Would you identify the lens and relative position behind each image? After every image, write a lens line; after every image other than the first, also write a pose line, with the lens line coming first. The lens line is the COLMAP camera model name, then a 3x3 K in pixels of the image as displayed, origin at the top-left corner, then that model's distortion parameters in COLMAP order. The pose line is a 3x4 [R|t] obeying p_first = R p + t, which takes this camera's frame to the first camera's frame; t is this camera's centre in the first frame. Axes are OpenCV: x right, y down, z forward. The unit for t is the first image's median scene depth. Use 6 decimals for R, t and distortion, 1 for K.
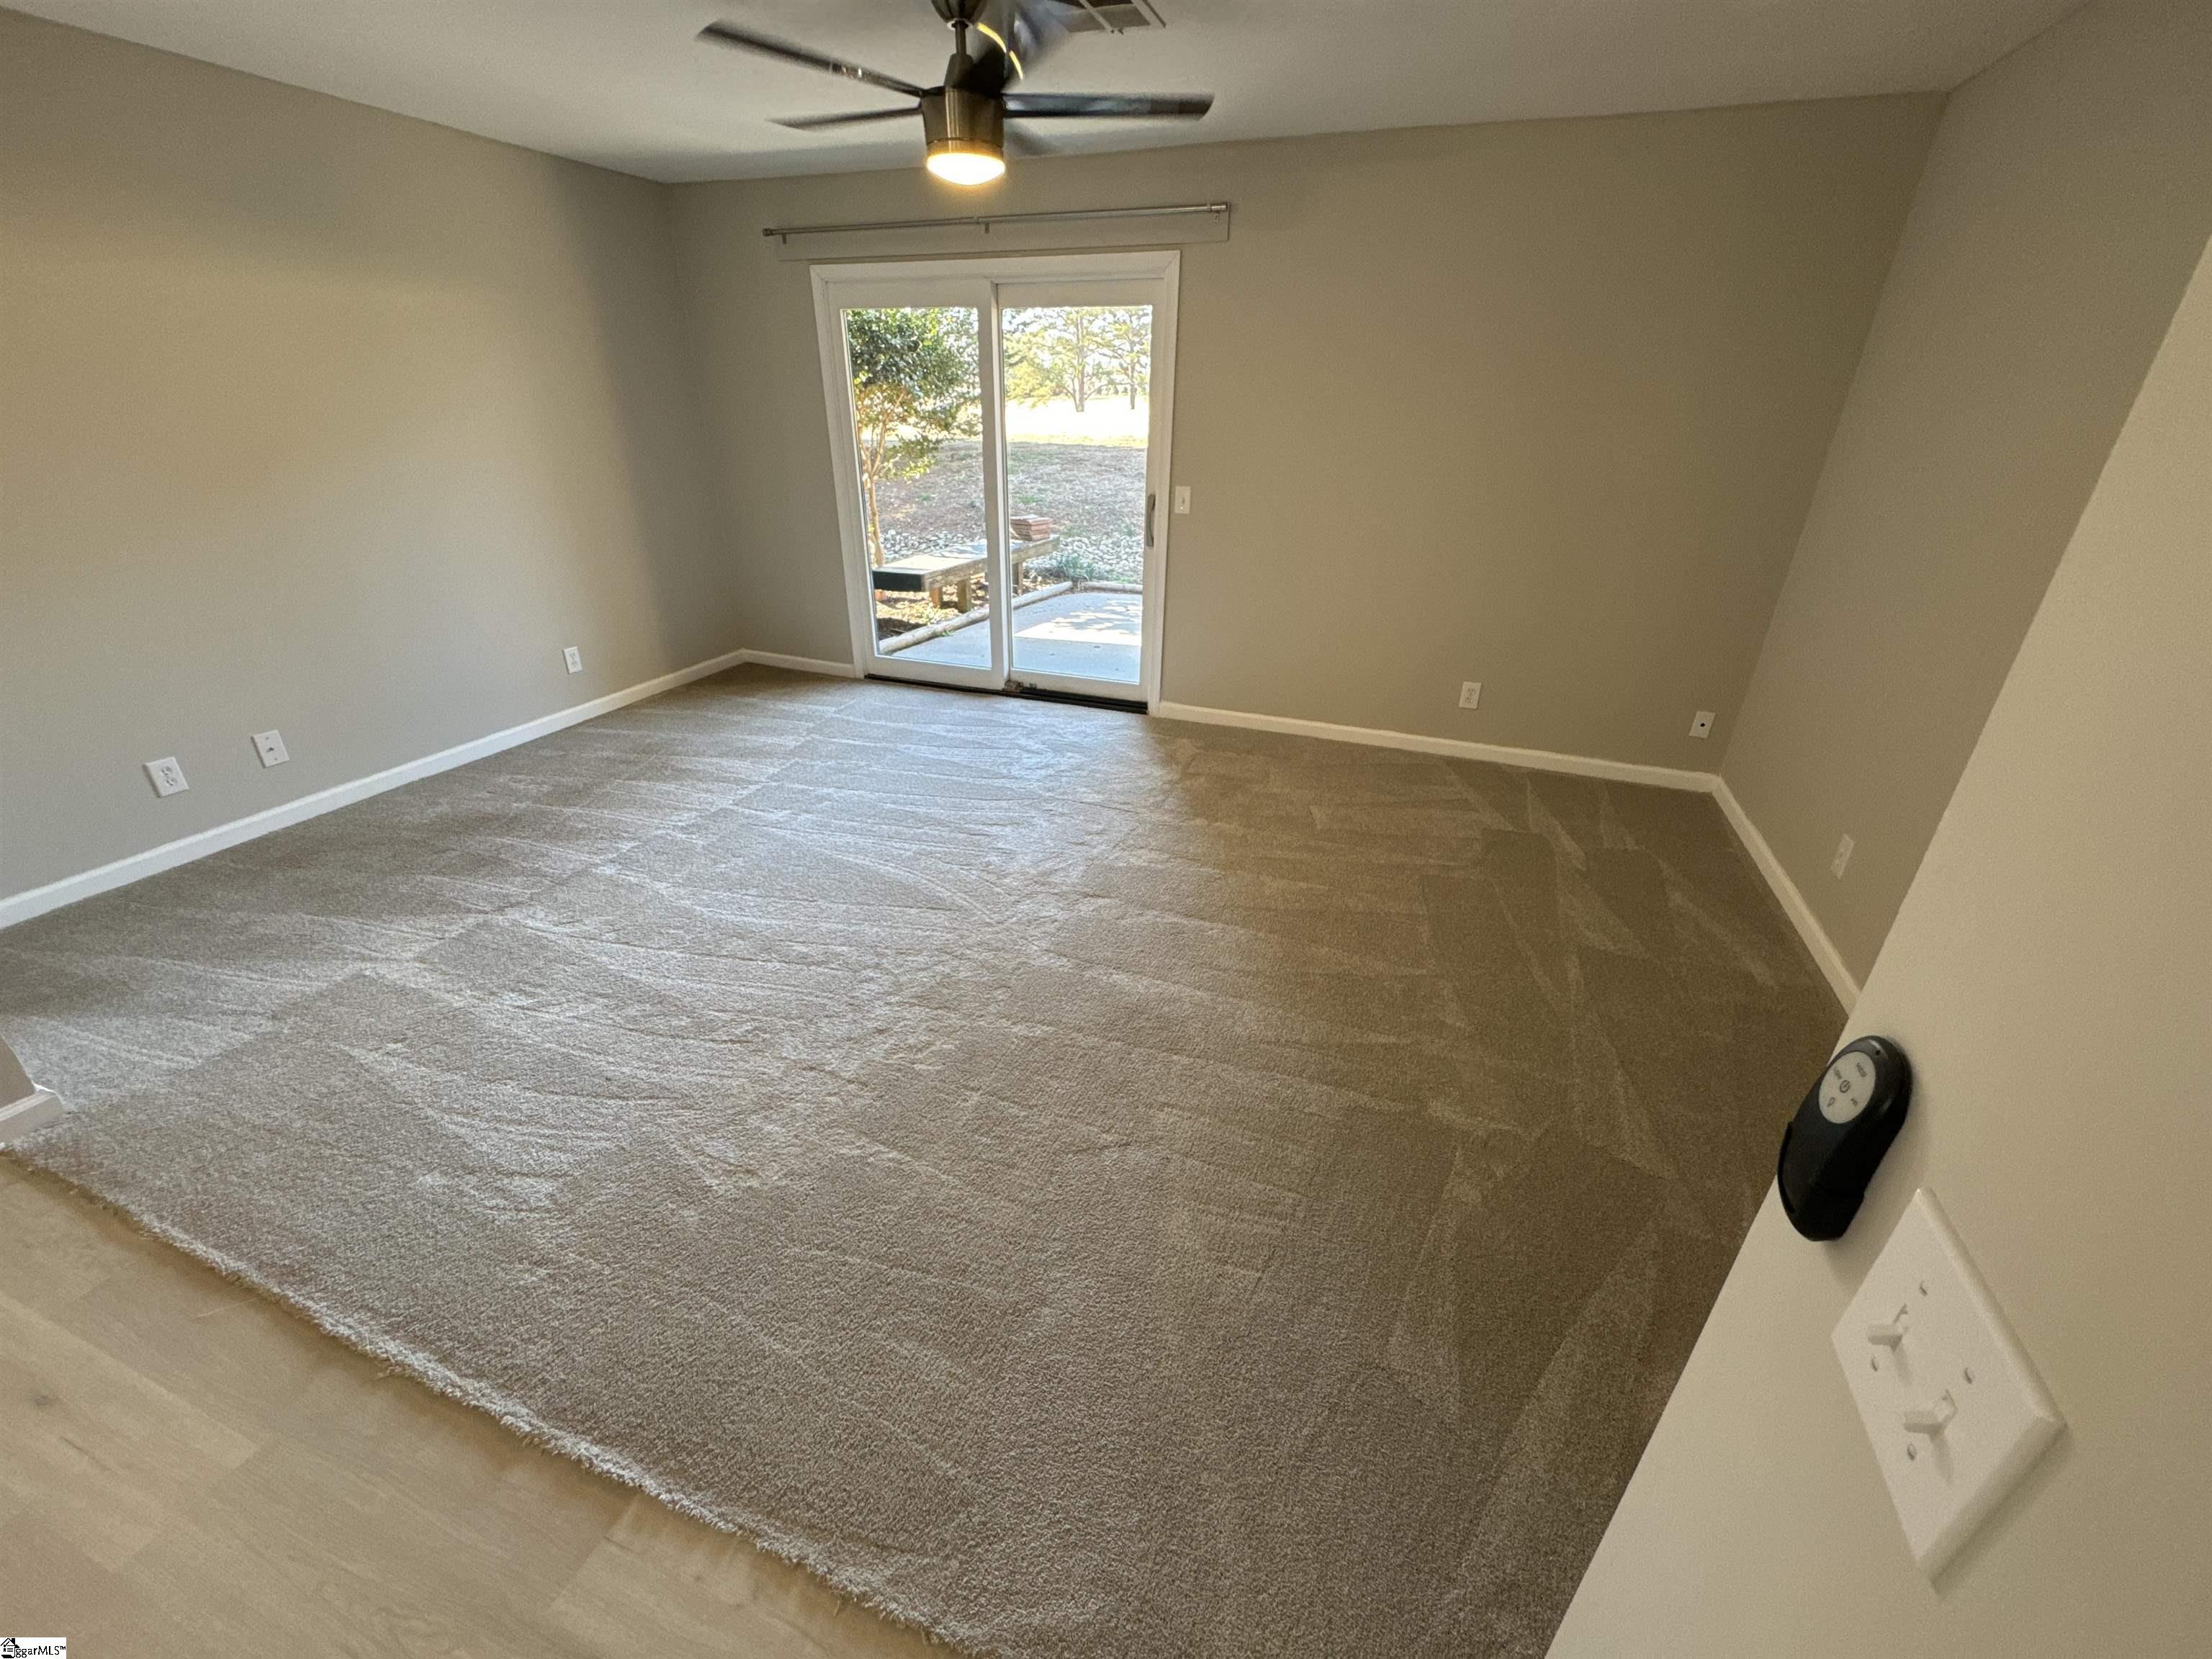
lens RADIAL K [[882.2, 0, 1106.3], [0, 882.2, 830.0], [0, 0, 1]] dist [-0.000277, 0.000002]
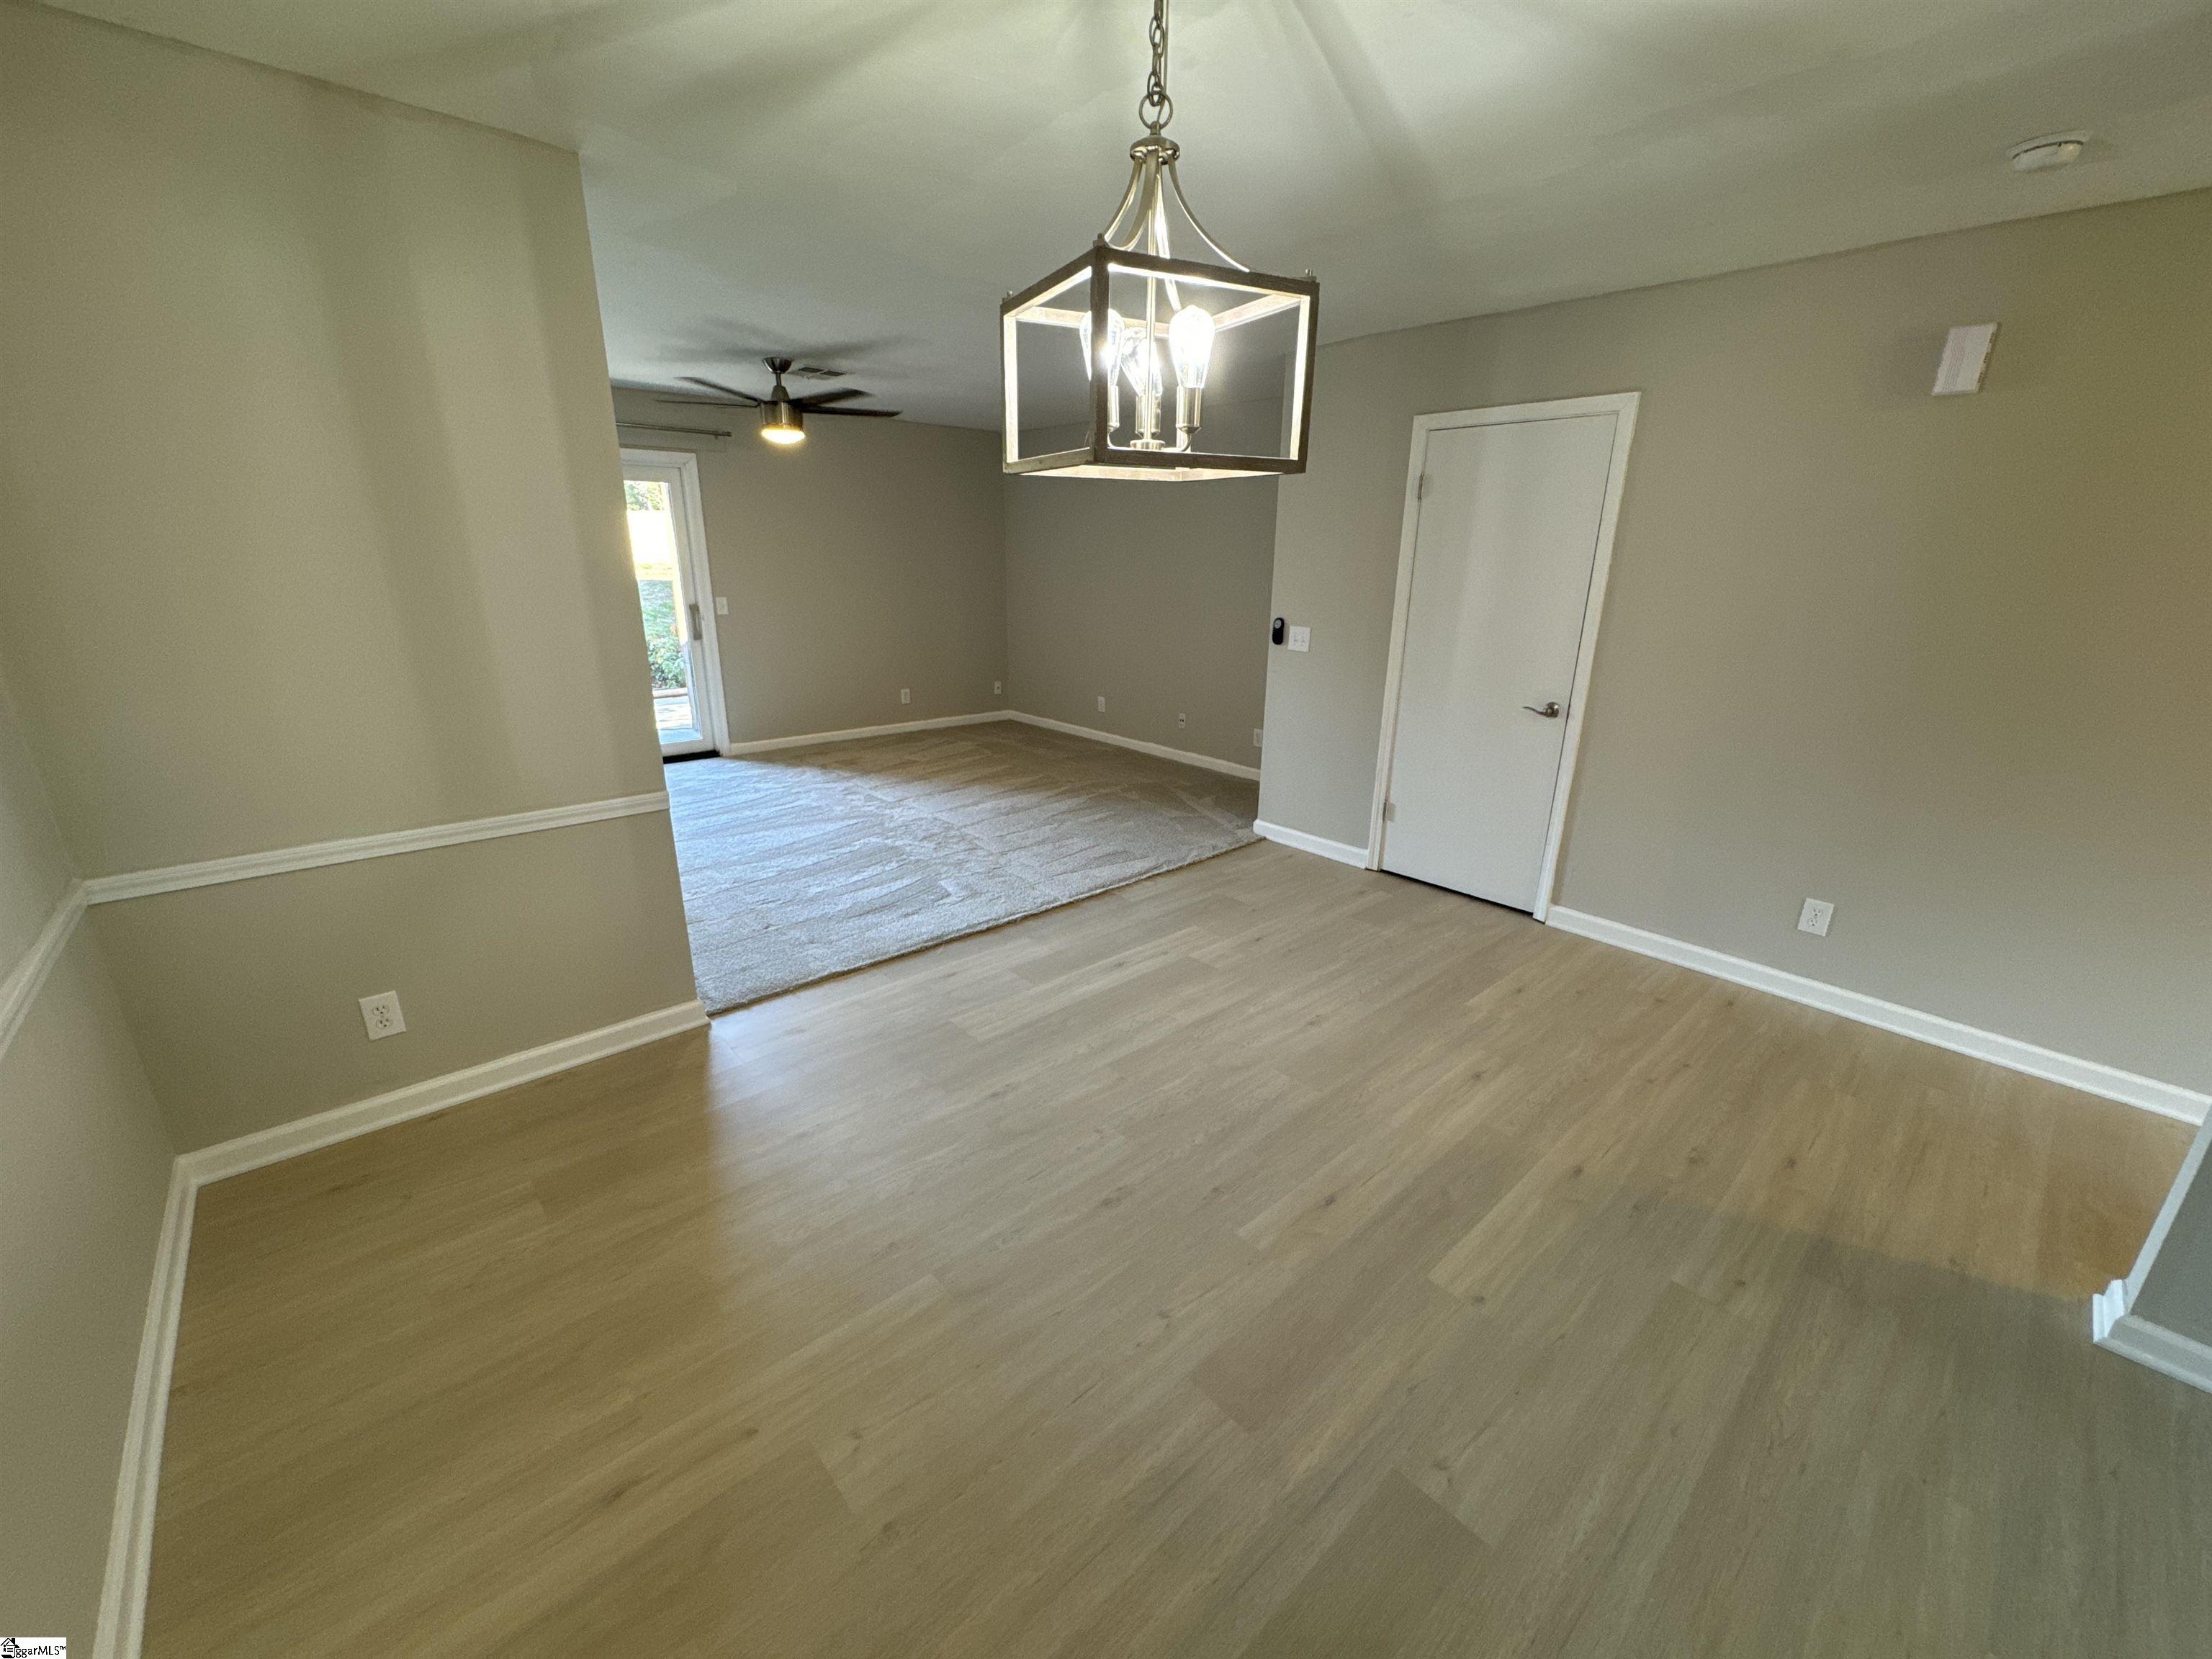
lens RADIAL K [[882.2, 0, 1108.8], [0, 882.2, 830.0], [0, 0, 1]] dist [-0.000277, 0.000002]
pose [[0.461026, -0.278783, 0.842458, -1.072450], [0.383186, 0.918838, 0.094364, 0.095861], [-0.800389, 0.279314, 0.530434, -0.240646]]
